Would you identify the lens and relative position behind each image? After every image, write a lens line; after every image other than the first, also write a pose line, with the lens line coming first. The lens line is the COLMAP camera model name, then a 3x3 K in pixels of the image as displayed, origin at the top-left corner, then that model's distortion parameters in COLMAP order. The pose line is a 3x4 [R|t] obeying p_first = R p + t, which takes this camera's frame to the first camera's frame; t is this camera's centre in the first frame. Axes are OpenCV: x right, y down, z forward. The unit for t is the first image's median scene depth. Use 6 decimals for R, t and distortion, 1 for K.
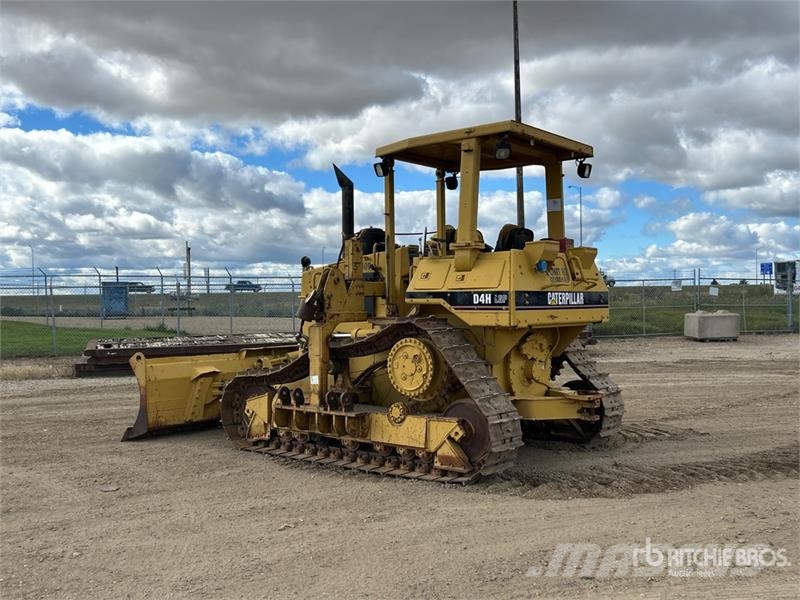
lens RADIAL K [[825.8, 0, 403.3], [0, 825.8, 300.4], [0, 0, 1]] dist [0.012540, 0.000000]
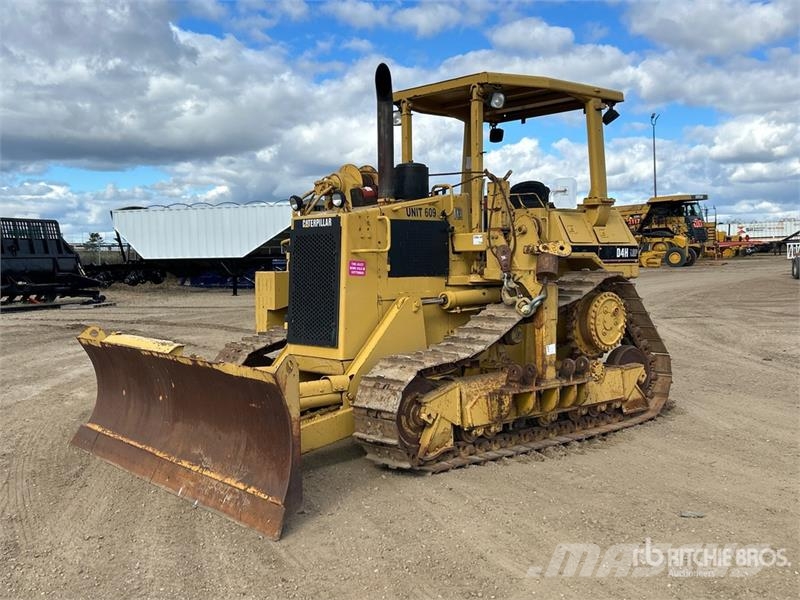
lens RADIAL K [[918.0, 0, 396.9], [0, 918.0, 306.9], [0, 0, 1]] dist [0.095713, 0.000000]
pose [[0.148626, -0.049771, 0.987640, -1.132630], [0.012754, 0.998746, 0.048411, 0.006578], [-0.988811, 0.005402, 0.149075, 1.092265]]
